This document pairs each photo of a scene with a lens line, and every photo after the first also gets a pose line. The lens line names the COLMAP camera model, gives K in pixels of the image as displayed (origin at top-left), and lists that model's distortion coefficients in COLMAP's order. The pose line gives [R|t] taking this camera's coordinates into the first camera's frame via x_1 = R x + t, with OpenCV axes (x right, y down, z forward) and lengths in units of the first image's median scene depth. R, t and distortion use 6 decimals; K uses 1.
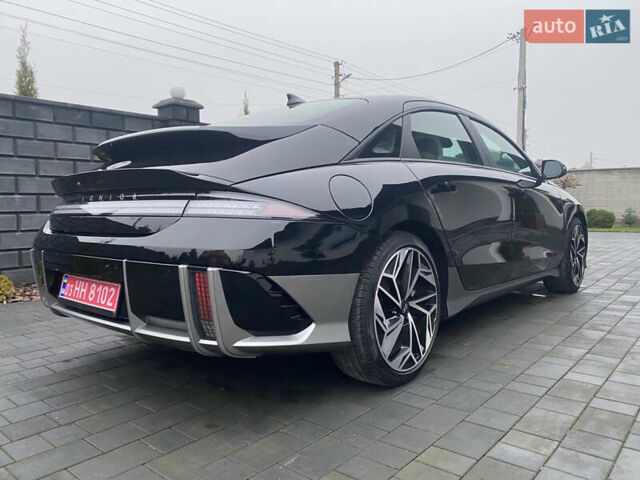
lens RADIAL K [[487.1, 0, 319.3], [0, 487.1, 240.6], [0, 0, 1]] dist [0.025739, -0.025126]
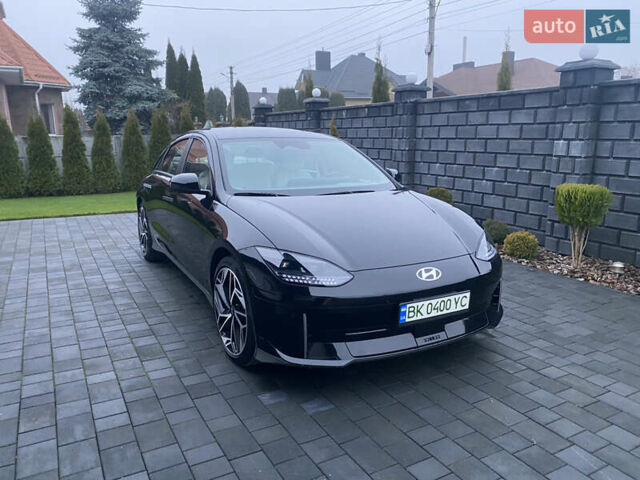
lens RADIAL K [[487.1, 0, 320.2], [0, 487.1, 238.5], [0, 0, 1]] dist [0.025739, -0.025126]
pose [[-0.343500, 0.205295, -0.916440, 2.239518], [-0.062690, 0.968627, 0.240483, -0.500750], [0.937058, 0.140058, -0.319854, 2.712565]]
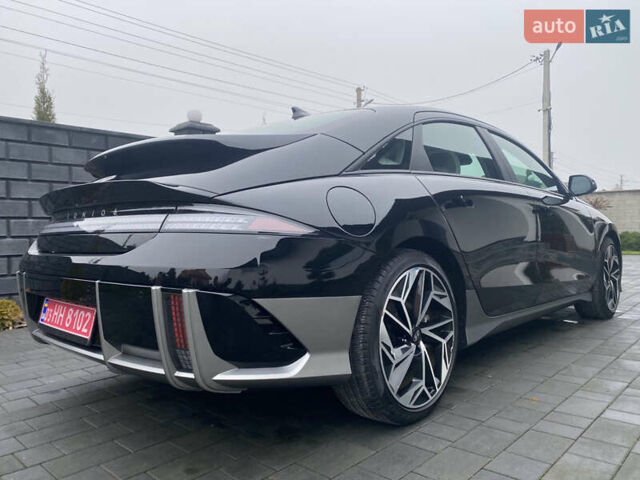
lens RADIAL K [[487.1, 0, 323.7], [0, 487.1, 239.5], [0, 0, 1]] dist [0.025739, -0.025126]
pose [[0.999056, -0.006154, -0.043014, 0.046240], [0.003813, 0.998517, -0.054299, 0.011044], [0.043285, 0.054084, 0.997598, 0.092969]]
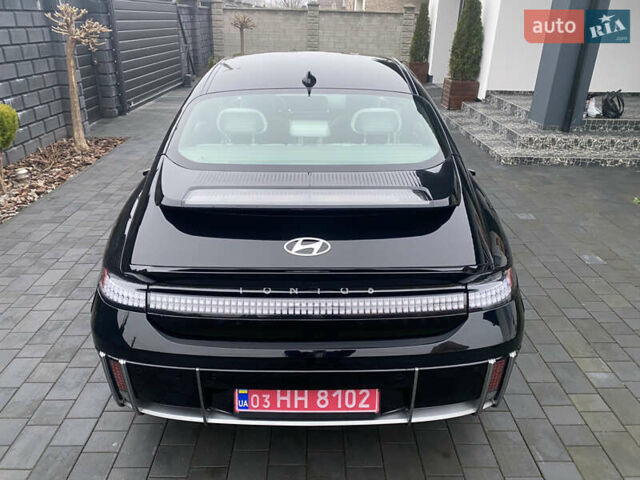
lens RADIAL K [[487.1, 0, 313.8], [0, 487.1, 234.8], [0, 0, 1]] dist [0.025739, -0.025126]
pose [[0.757087, -0.250791, 0.603261, -0.856025], [0.029455, 0.935549, 0.351966, -0.442548], [-0.652650, -0.248700, 0.715679, 0.413222]]
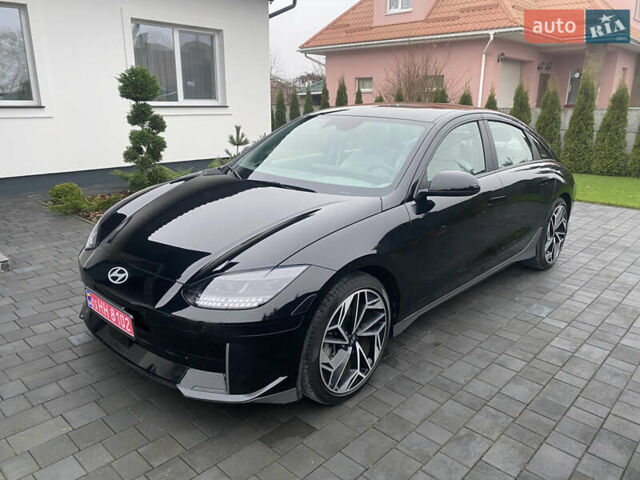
lens RADIAL K [[487.1, 0, 316.3], [0, 487.1, 247.4], [0, 0, 1]] dist [0.025739, -0.025126]
pose [[-0.998861, -0.017480, 0.044393, 0.468582], [-0.000514, 0.934357, 0.356338, -0.586127], [-0.047708, 0.355909, -0.933302, 3.604367]]
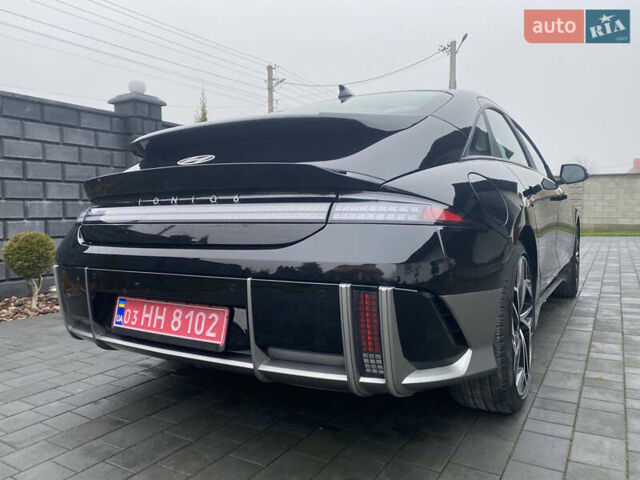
lens RADIAL K [[487.1, 0, 313.2], [0, 487.1, 244.7], [0, 0, 1]] dist [0.025739, -0.025126]
pose [[0.988224, -0.012604, 0.152496, -0.334201], [0.013371, 0.999903, -0.004004, -0.008487], [-0.152431, 0.005996, 0.988296, 0.172399]]
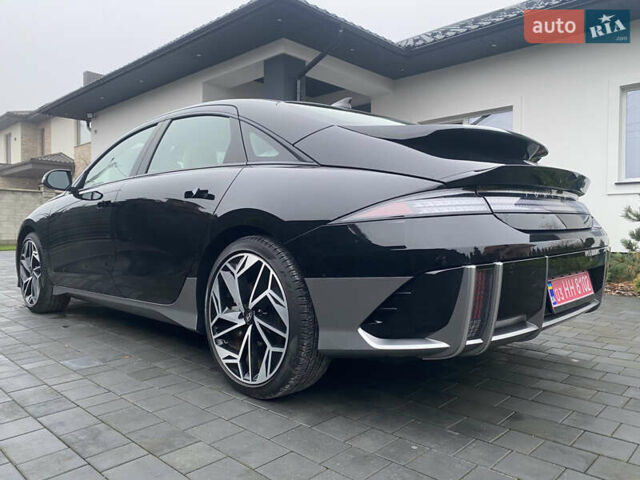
lens RADIAL K [[487.1, 0, 320.8], [0, 487.1, 239.8], [0, 0, 1]] dist [0.025739, -0.025126]
pose [[0.058842, -0.021656, 0.998032, -1.409391], [0.071981, 0.997254, 0.017396, -0.045934], [-0.995669, 0.070816, 0.060239, 1.352480]]
